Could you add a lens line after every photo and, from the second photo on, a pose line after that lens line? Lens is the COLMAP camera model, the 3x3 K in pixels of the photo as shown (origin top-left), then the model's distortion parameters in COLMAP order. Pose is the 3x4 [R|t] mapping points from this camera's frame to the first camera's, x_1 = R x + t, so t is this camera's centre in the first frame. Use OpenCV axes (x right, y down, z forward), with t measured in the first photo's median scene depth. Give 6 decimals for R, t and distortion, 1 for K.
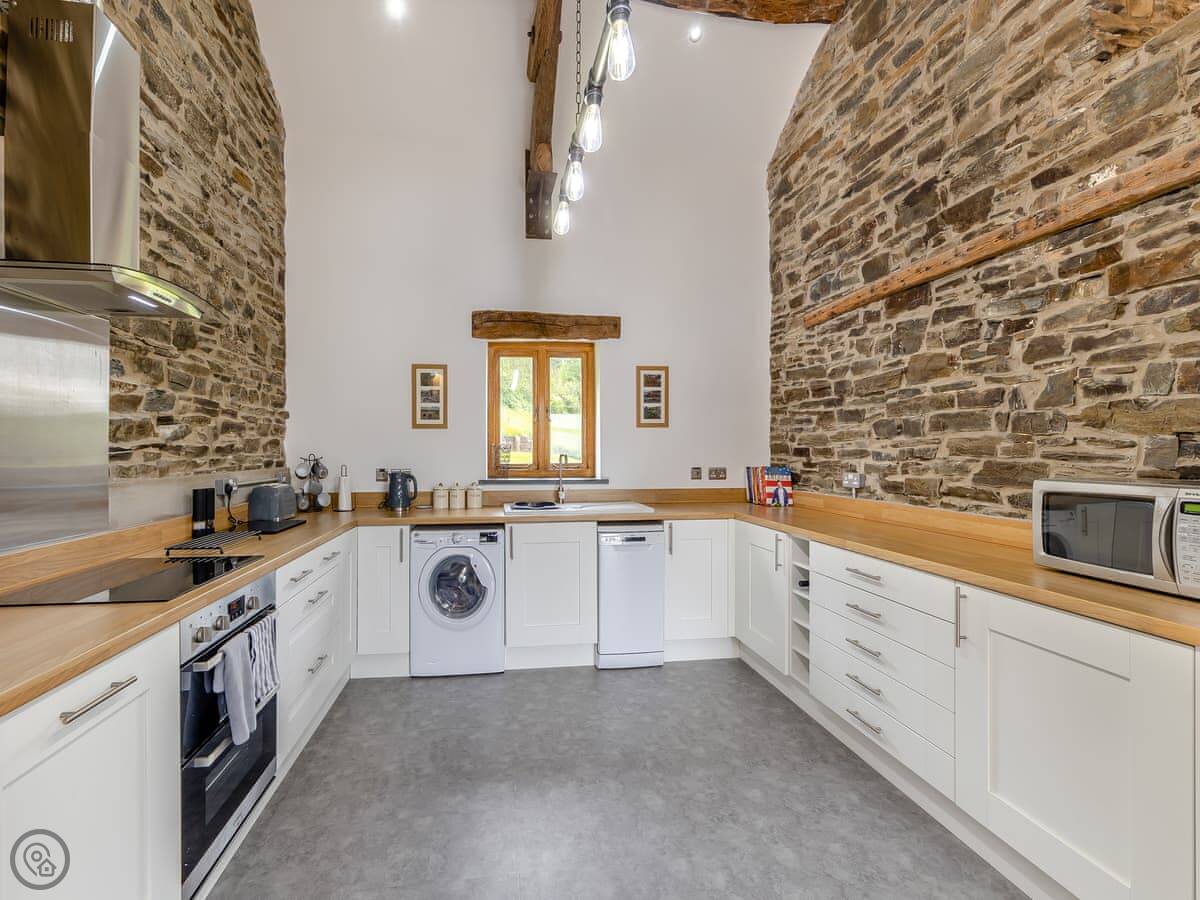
lens RADIAL K [[521.2, 0, 600.0], [0, 521.2, 450.0], [0, 0, 1]] dist [0.001921, 0.000128]
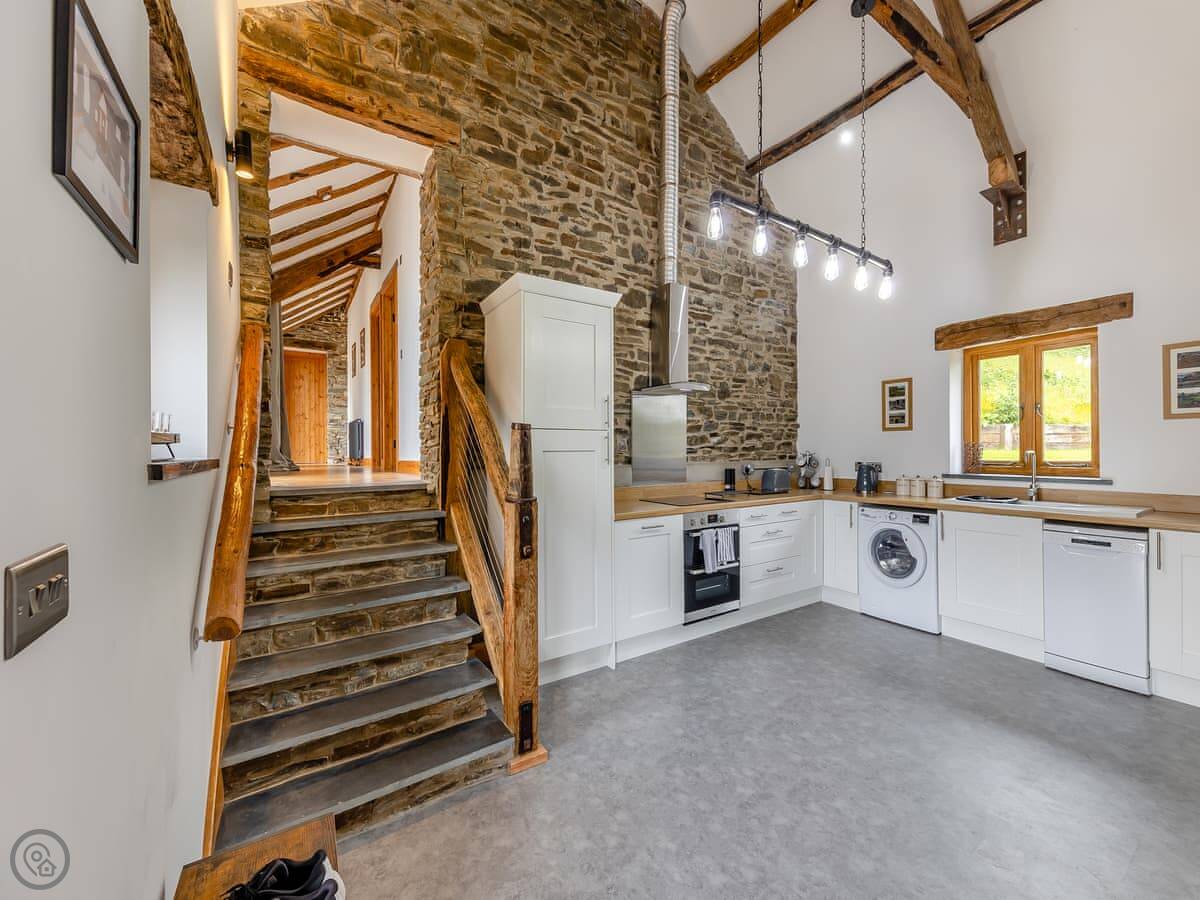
lens RADIAL K [[472.3, 0, 600.0], [0, 472.3, 450.0], [0, 0, 1]] dist [0.001340, -0.000482]
pose [[0.448587, -0.000460, -0.893739, 0.447135], [0.005637, 0.999981, 0.002315, -0.002051], [0.893721, -0.006077, 0.448581, -0.176734]]
